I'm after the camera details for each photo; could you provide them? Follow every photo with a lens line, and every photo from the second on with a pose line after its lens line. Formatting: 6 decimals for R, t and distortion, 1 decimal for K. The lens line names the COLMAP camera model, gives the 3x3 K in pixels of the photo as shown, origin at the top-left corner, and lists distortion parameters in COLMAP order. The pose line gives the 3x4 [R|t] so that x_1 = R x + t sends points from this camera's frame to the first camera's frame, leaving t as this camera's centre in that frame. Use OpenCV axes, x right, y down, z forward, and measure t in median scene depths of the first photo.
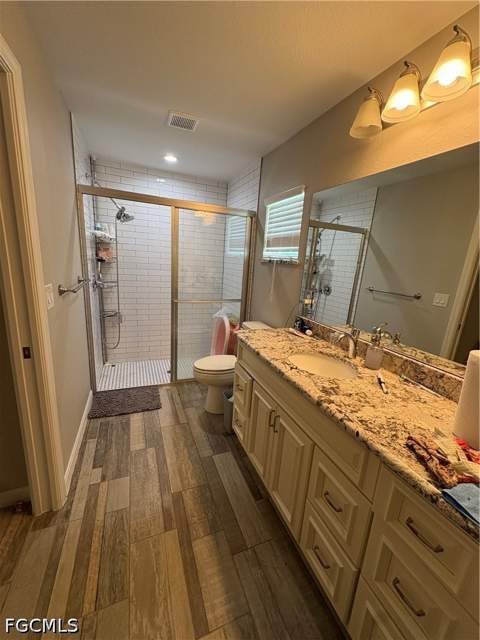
lens RADIAL K [[255.6, 0, 239.5], [0, 255.6, 319.4], [0, 0, 1]] dist [-0.002517, 0.000193]
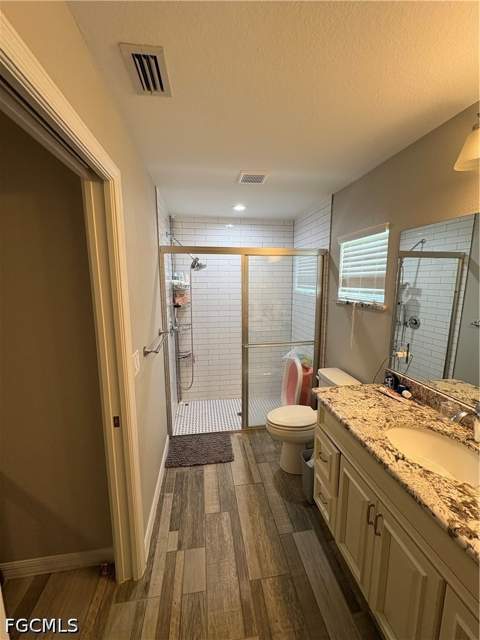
lens RADIAL K [[255.6, 0, 239.8], [0, 255.6, 320.4], [0, 0, 1]] dist [-0.002517, 0.000193]
pose [[0.969604, -0.032667, -0.242489, -0.041443], [0.010797, 0.995794, -0.090977, -0.107449], [0.244441, 0.085593, 0.965879, 0.041470]]
